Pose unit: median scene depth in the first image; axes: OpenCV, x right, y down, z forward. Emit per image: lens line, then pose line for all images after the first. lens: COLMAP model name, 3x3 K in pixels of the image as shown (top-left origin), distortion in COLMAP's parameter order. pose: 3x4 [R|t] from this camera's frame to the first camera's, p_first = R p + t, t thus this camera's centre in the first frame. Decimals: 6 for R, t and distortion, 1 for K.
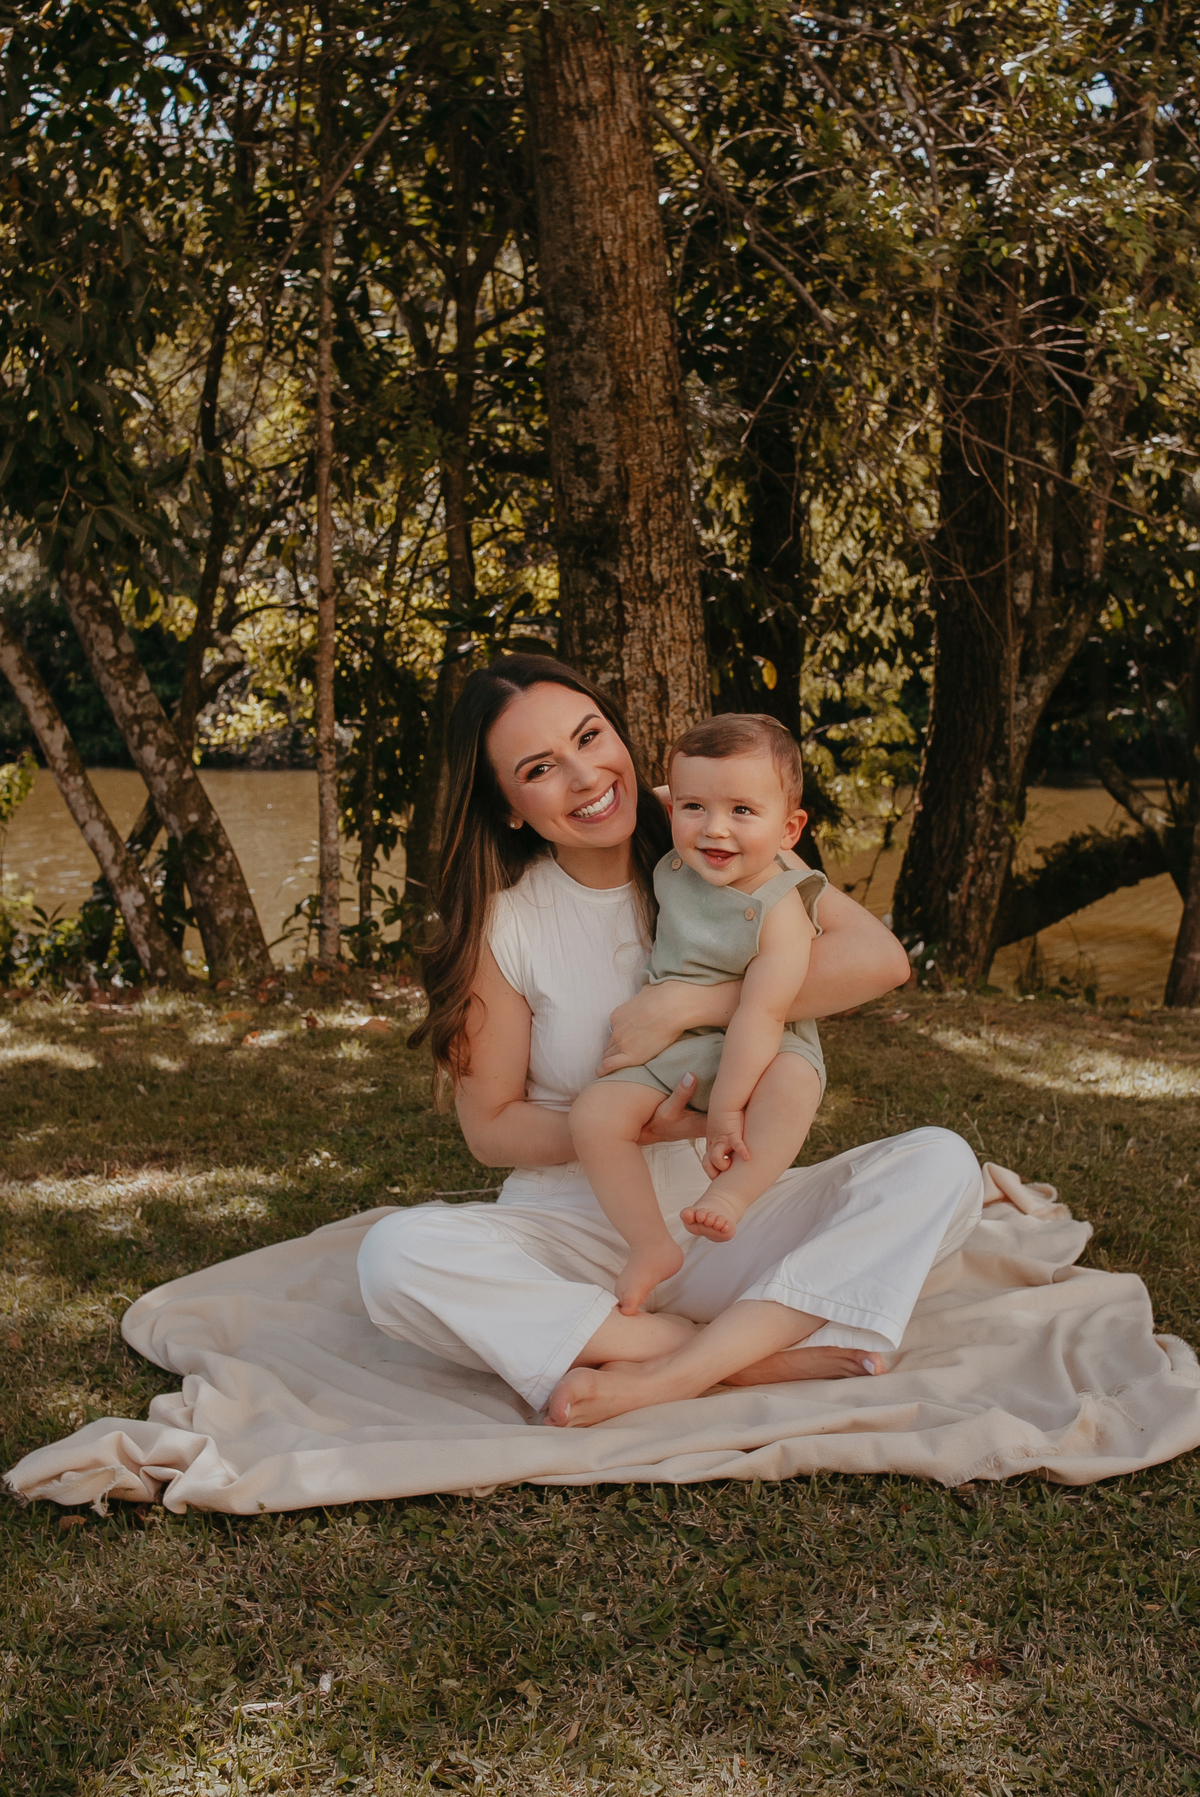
lens RADIAL K [[2021.2, 0, 577.3], [0, 2021.2, 800.9], [0, 0, 1]] dist [-0.129444, 0.045837]
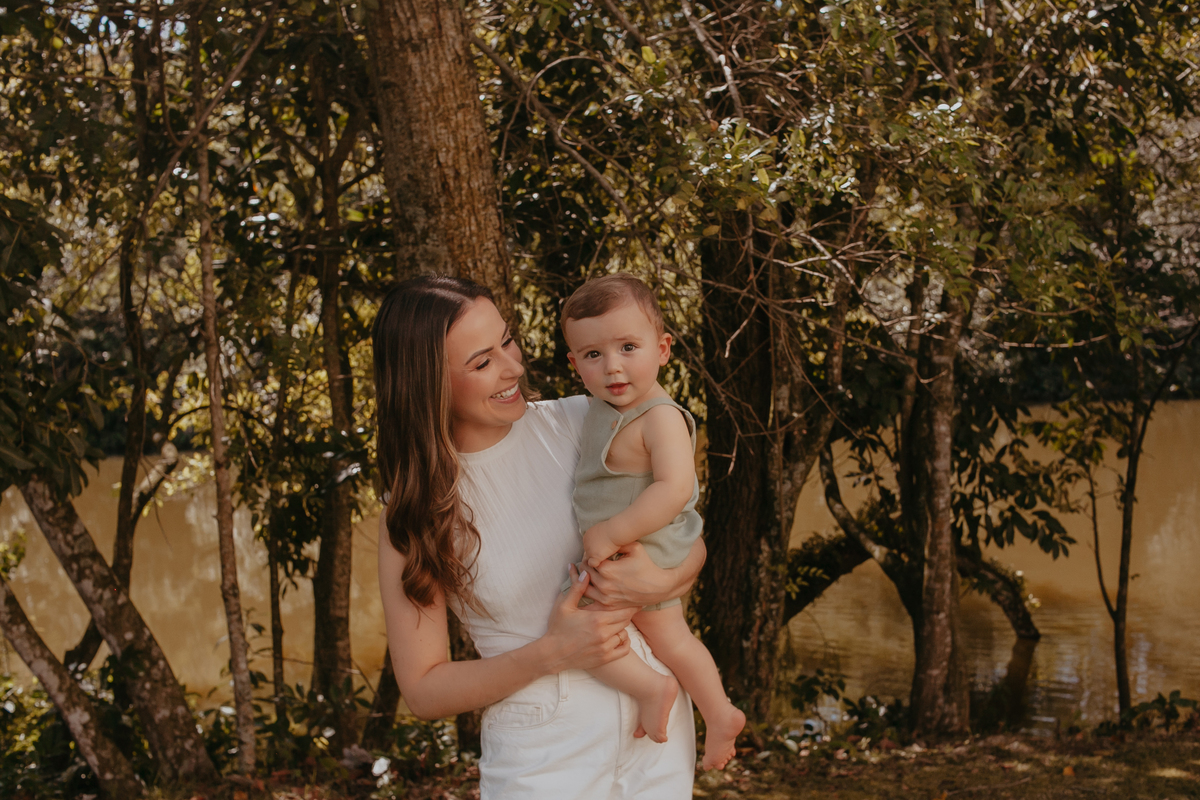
lens RADIAL K [[1231.4, 0, 617.5], [0, 1231.4, 404.6], [0, 0, 1]] dist [-0.121681, 0.041597]
pose [[0.986184, -0.067440, 0.151306, -0.001937], [0.069800, 0.997508, -0.010331, -0.107837], [-0.150233, 0.020749, 0.988433, 0.253543]]
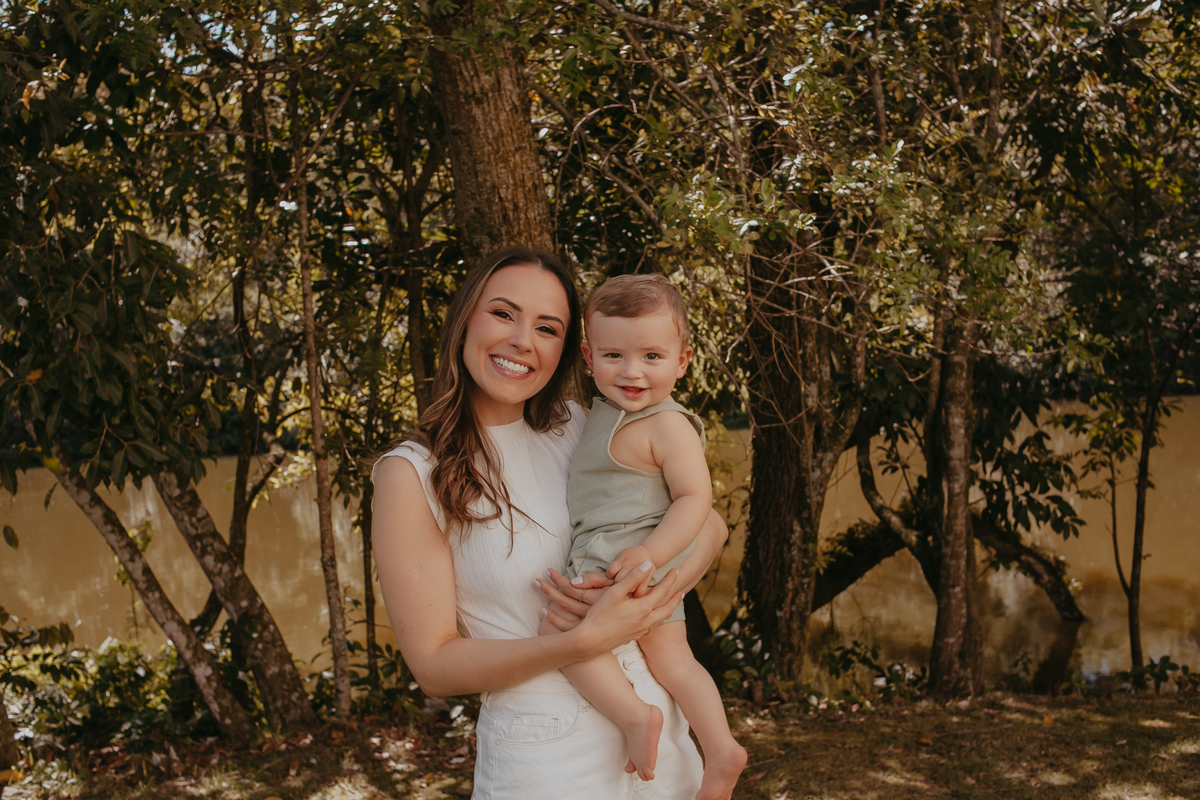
lens RADIAL K [[1214.1, 0, 598.7], [0, 1214.1, 401.4], [0, 0, 1]] dist [-0.122984, 0.031721]
pose [[0.995144, -0.076931, 0.061395, 0.017127], [0.078206, 0.996763, -0.018628, -0.103635], [-0.059763, 0.023339, 0.997940, 0.150680]]
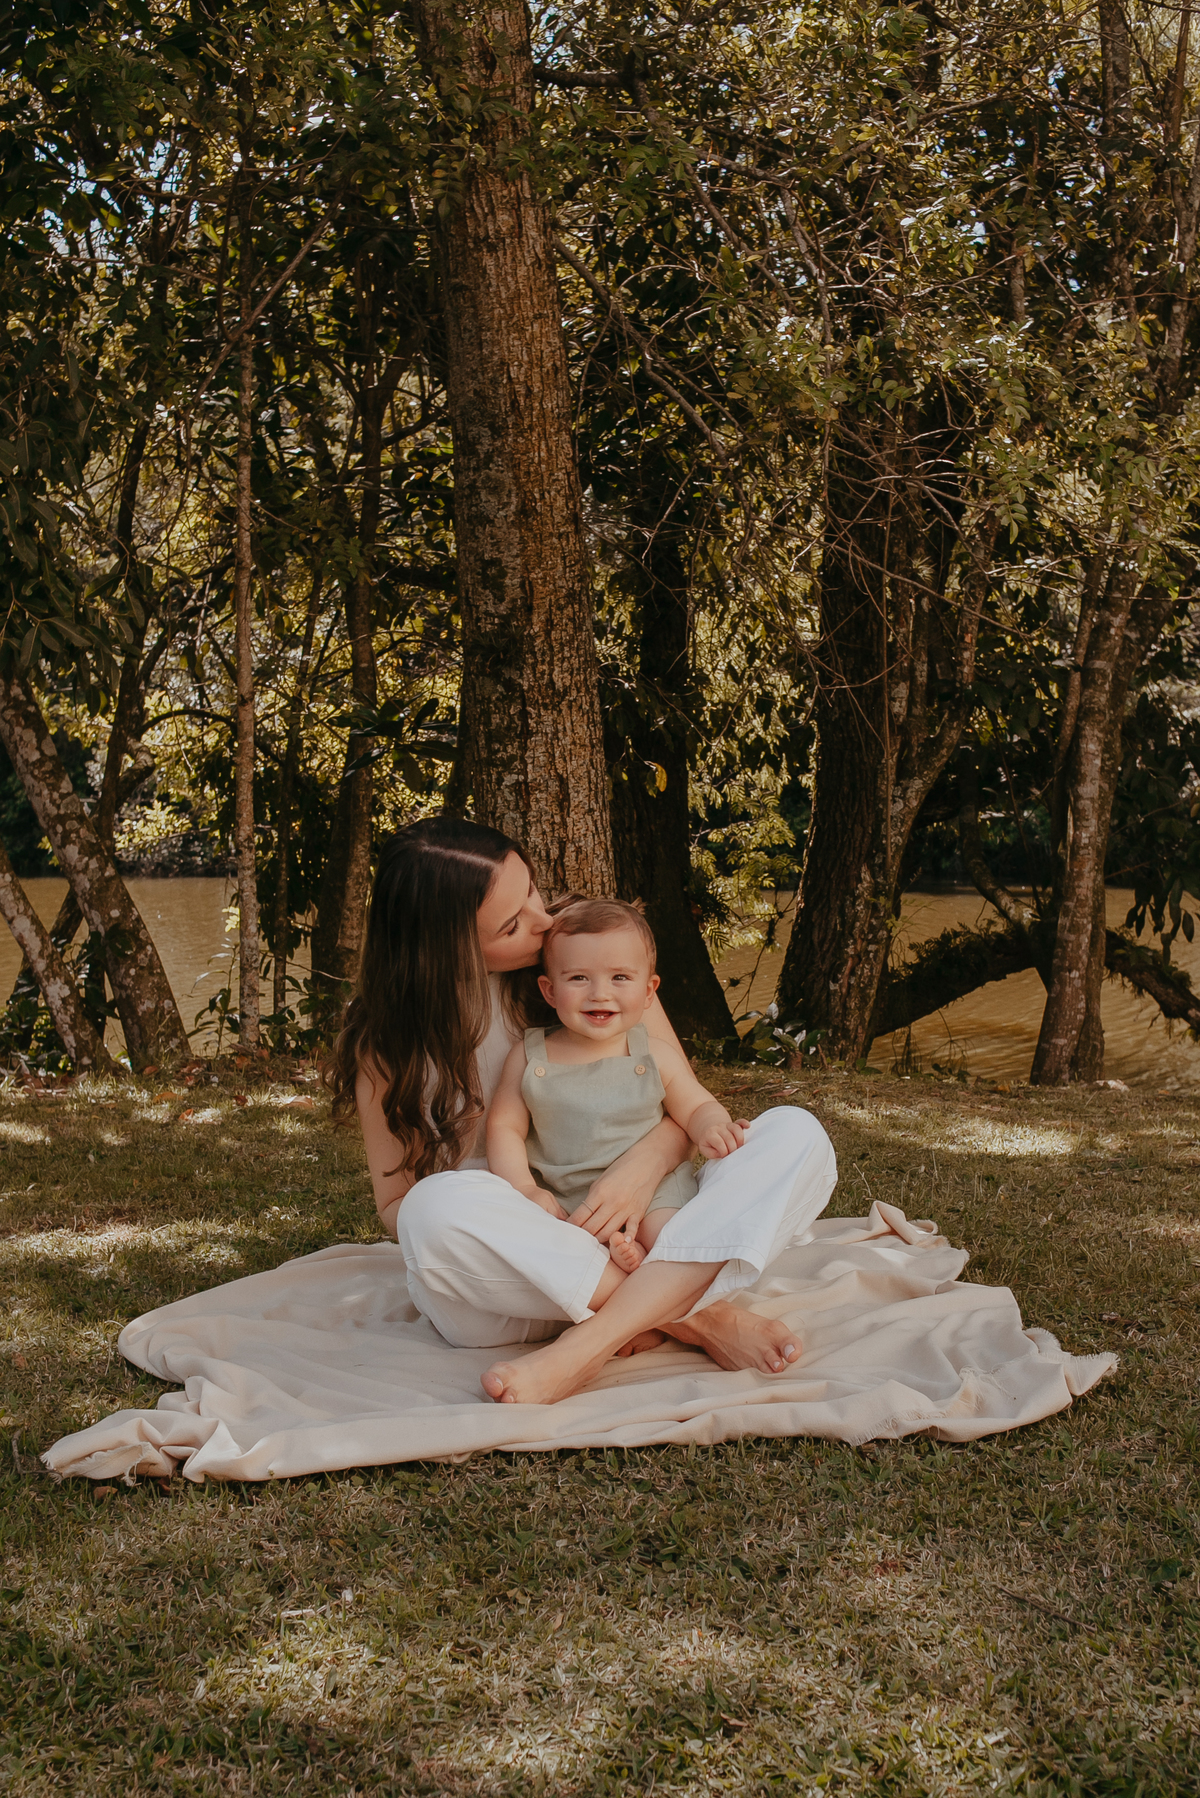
lens RADIAL K [[1987.2, 0, 607.3], [0, 1987.2, 962.6], [0, 0, 1]] dist [-0.135873, 0.062460]
pose [[0.997170, -0.002928, 0.075124, -0.013431], [0.000909, 0.999638, 0.026889, 0.006998], [-0.075176, -0.026744, 0.996812, -0.043760]]
